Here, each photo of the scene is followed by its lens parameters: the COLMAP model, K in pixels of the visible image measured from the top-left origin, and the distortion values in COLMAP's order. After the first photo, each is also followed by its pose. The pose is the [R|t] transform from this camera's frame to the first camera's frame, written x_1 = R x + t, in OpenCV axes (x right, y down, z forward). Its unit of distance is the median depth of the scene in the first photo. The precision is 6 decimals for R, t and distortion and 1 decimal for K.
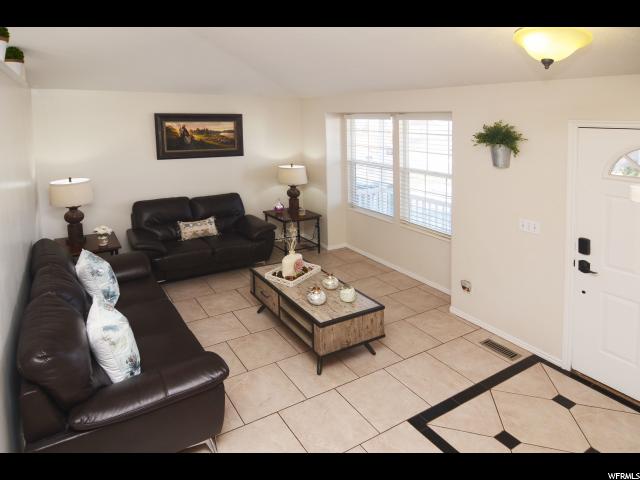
lens RADIAL K [[379.4, 0, 309.1], [0, 379.4, 216.8], [0, 0, 1]] dist [0.000017, -0.001783]
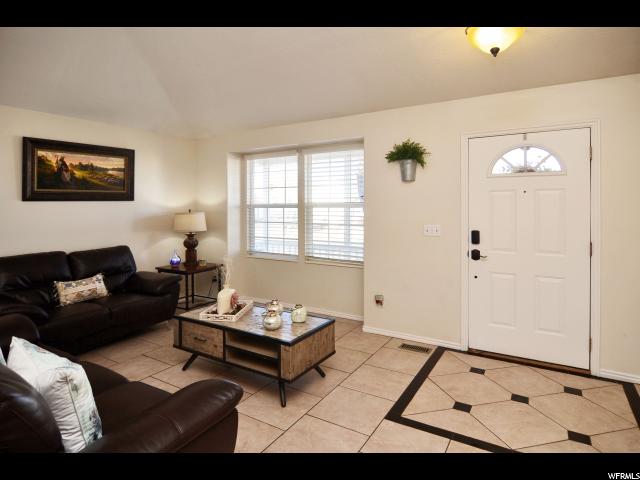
lens RADIAL K [[359.8, 0, 318.4], [0, 359.8, 255.3], [0, 0, 1]] dist [-0.002866, -0.001950]
pose [[0.892940, -0.098536, 0.439259, -0.197162], [0.148876, 0.985486, -0.081573, 0.110511], [-0.424846, 0.138235, 0.894649, 0.106536]]
